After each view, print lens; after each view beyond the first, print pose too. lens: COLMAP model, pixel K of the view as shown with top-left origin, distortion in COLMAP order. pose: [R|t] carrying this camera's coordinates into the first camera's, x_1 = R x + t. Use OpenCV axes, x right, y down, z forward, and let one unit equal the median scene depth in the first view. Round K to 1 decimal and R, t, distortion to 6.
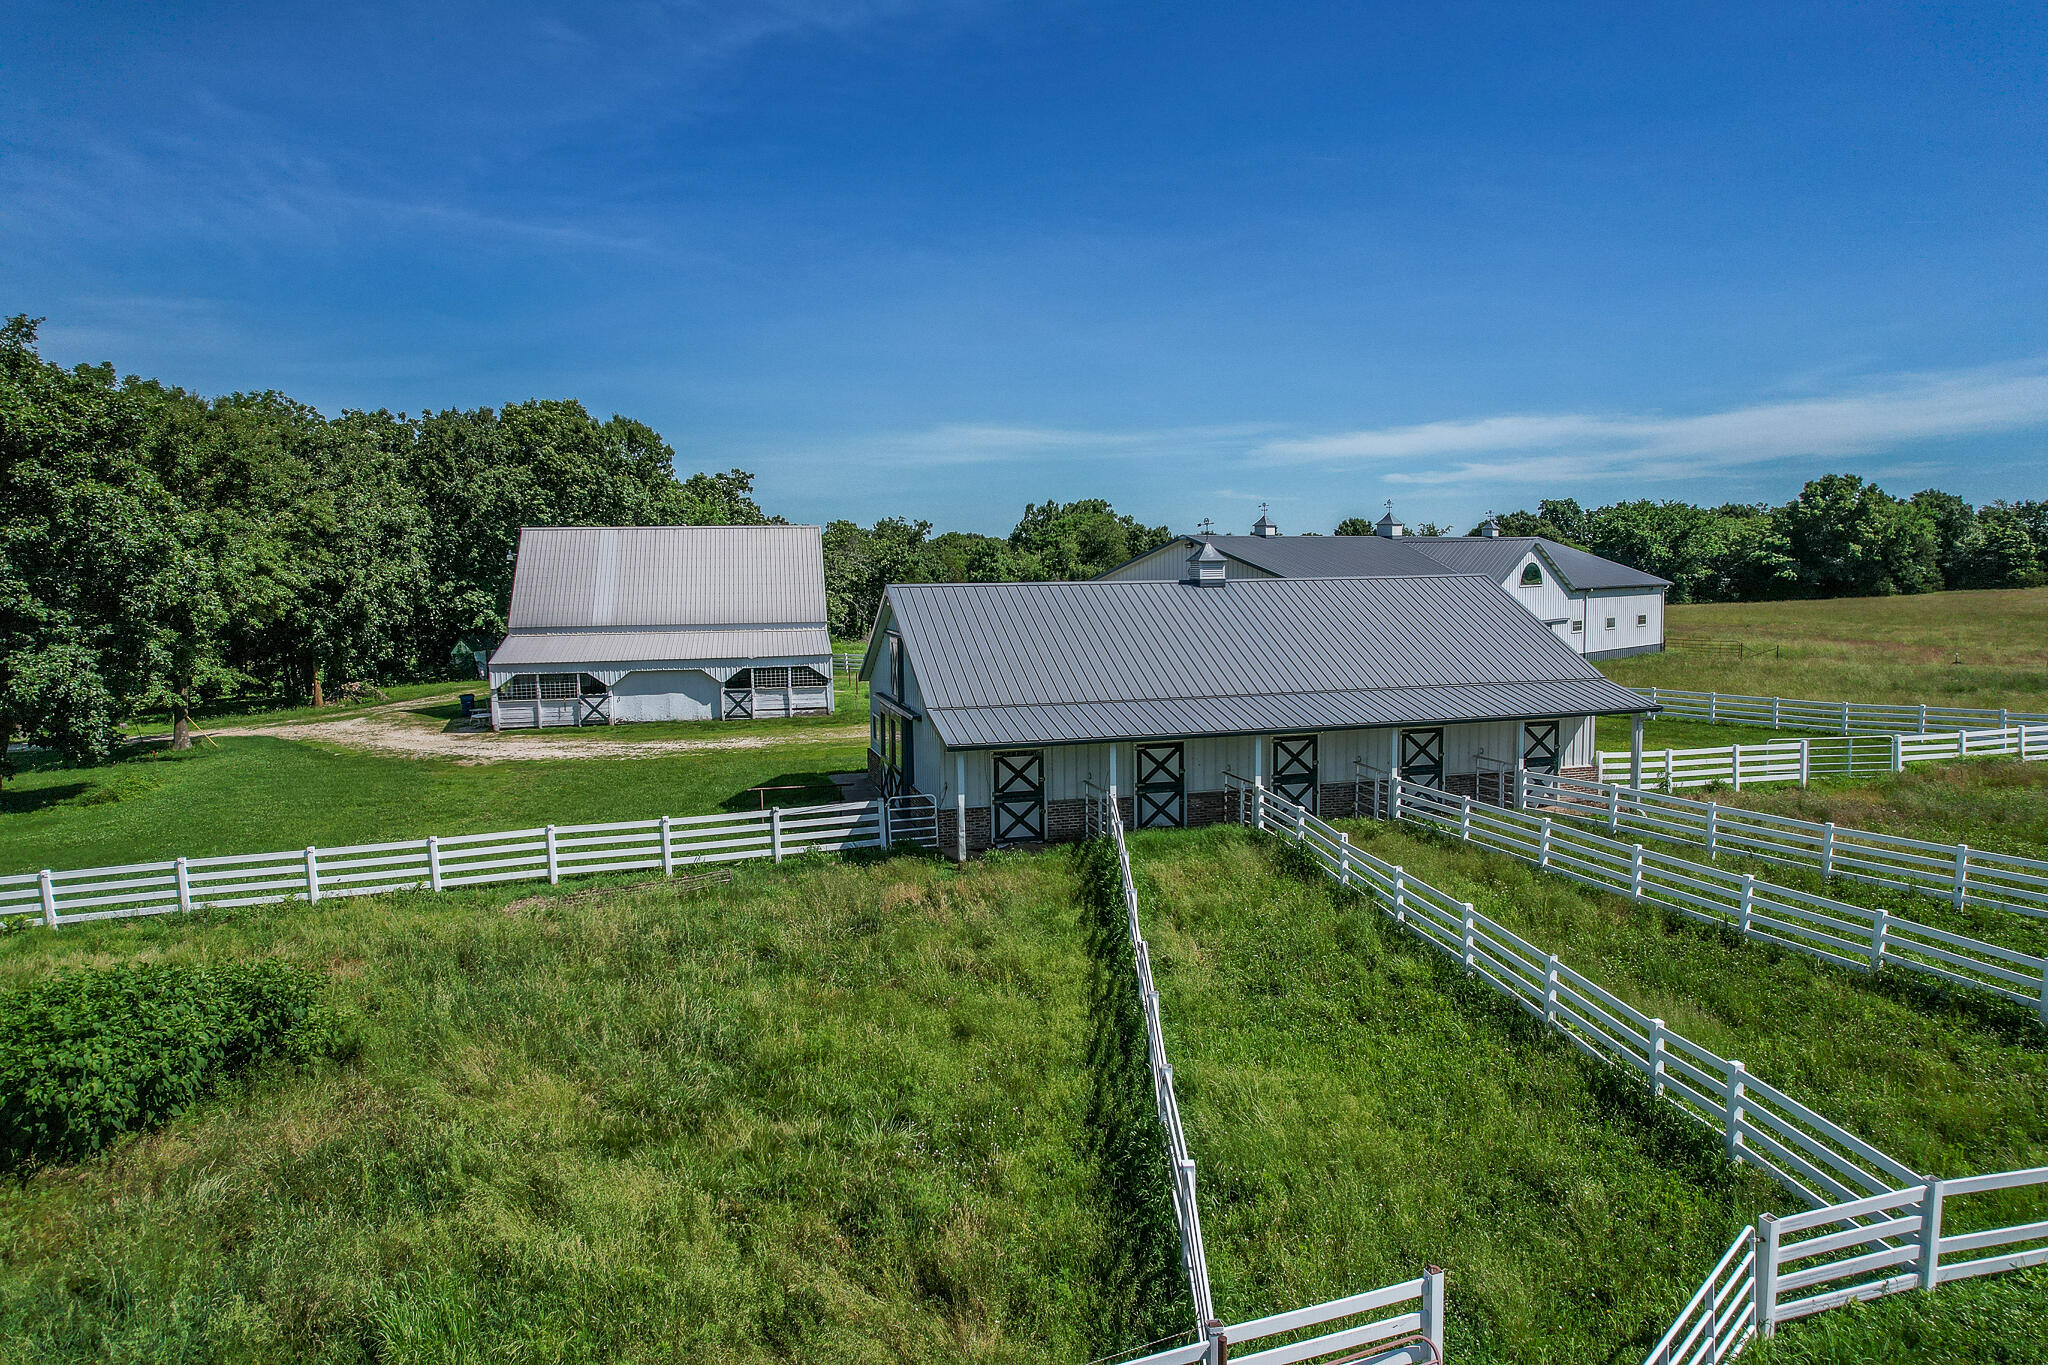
lens RADIAL K [[1308.9, 0, 1016.3], [0, 1308.9, 684.0], [0, 0, 1]] dist [-0.082076, 0.064657]
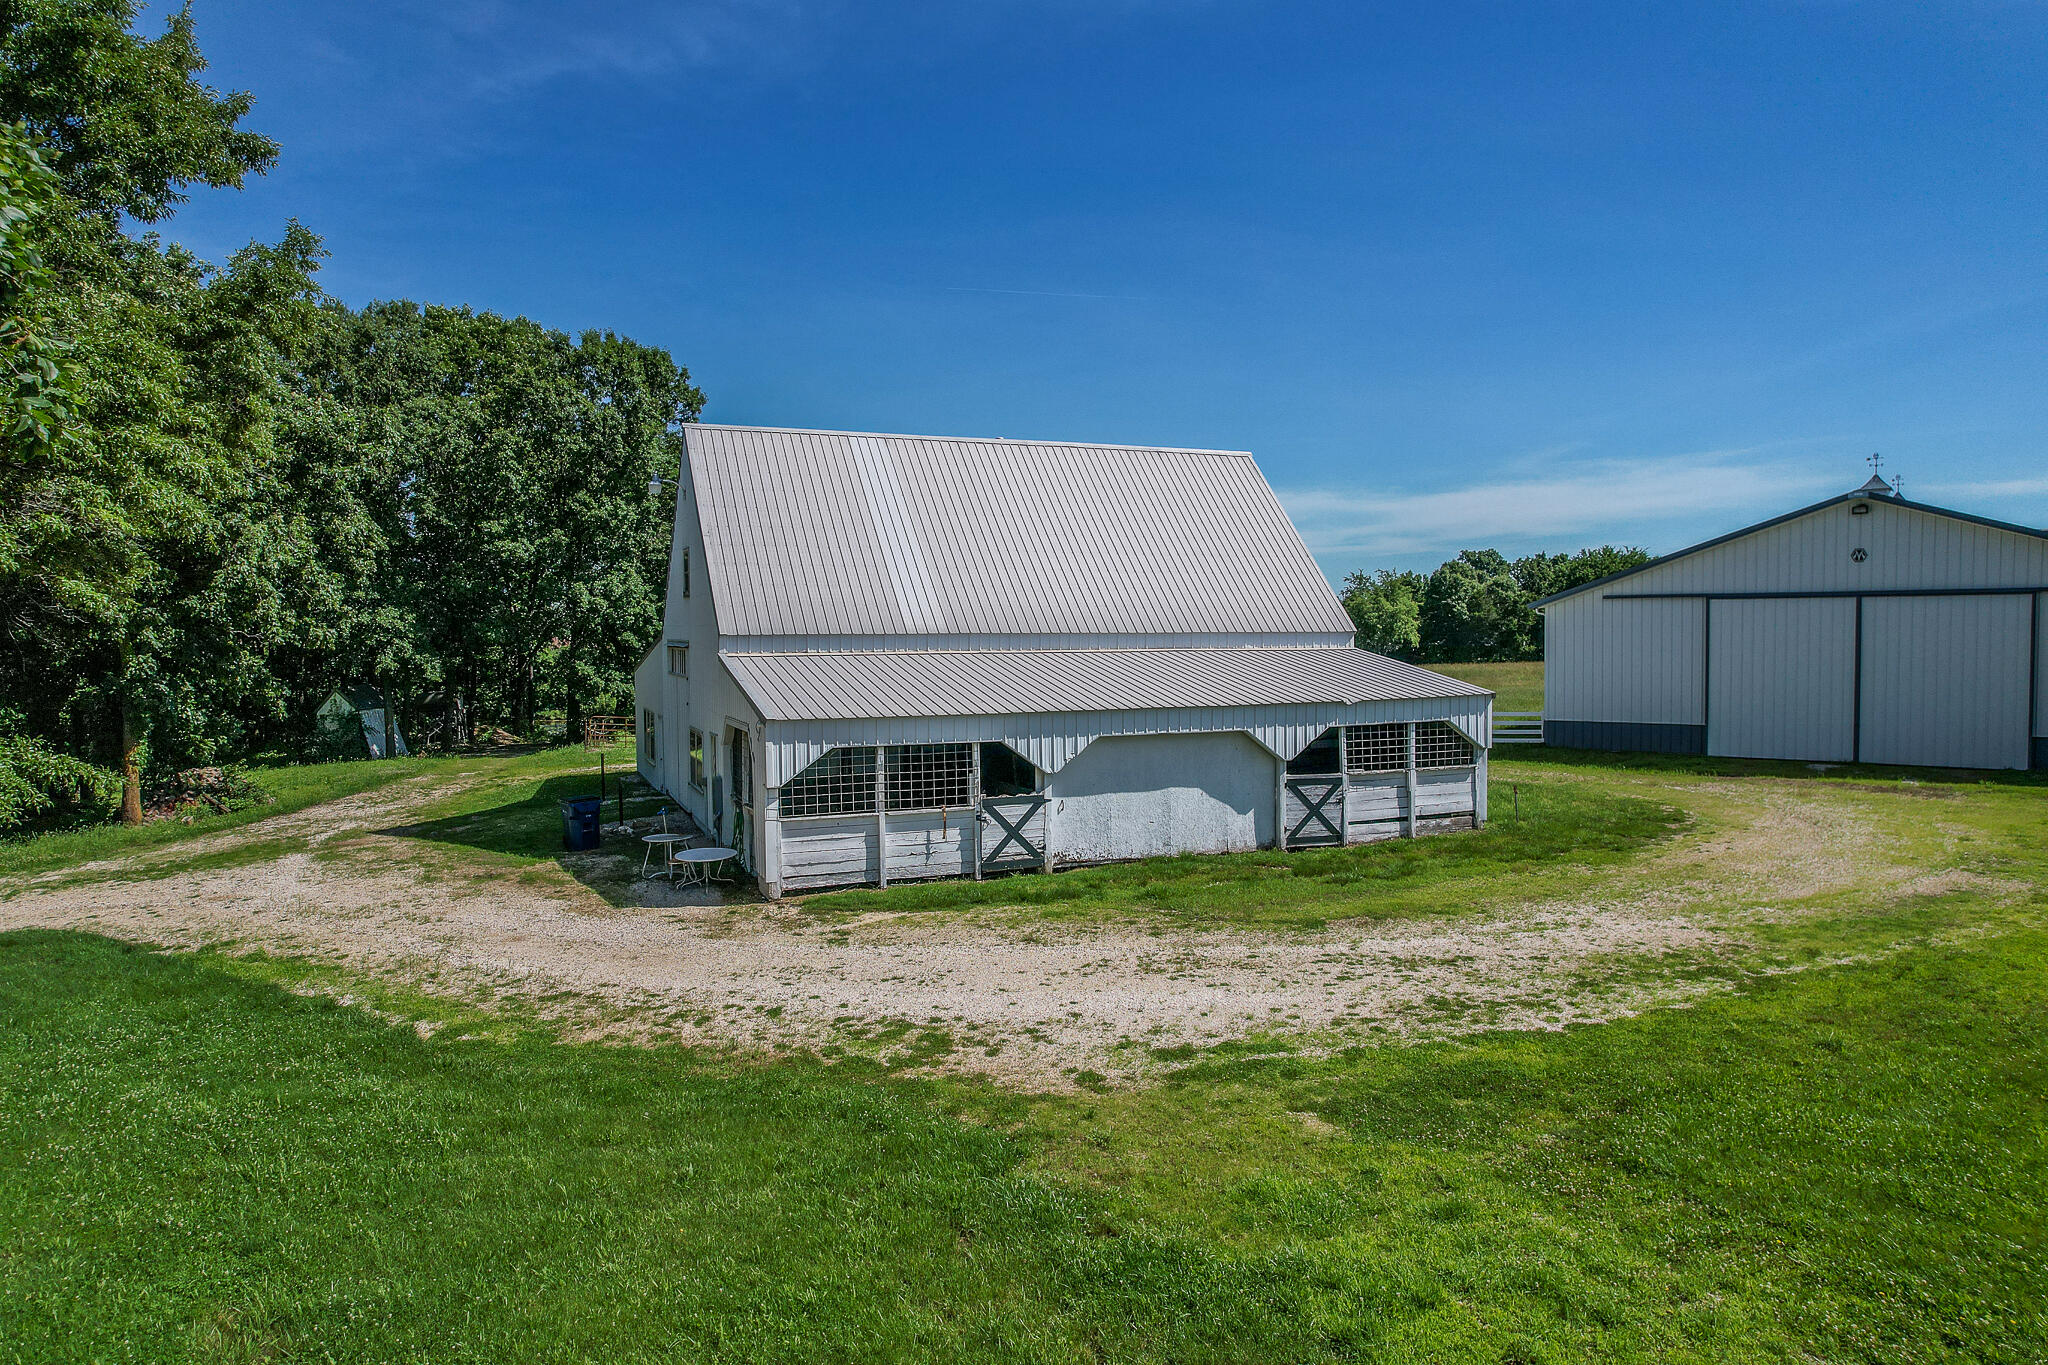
lens RADIAL K [[1308.9, 0, 1016.3], [0, 1308.9, 684.0], [0, 0, 1]] dist [-0.082076, 0.064657]
pose [[0.982142, -0.000991, 0.188138, -0.391086], [0.010802, 0.998633, -0.051133, -0.005341], [-0.187830, 0.052252, 0.980811, 0.595403]]
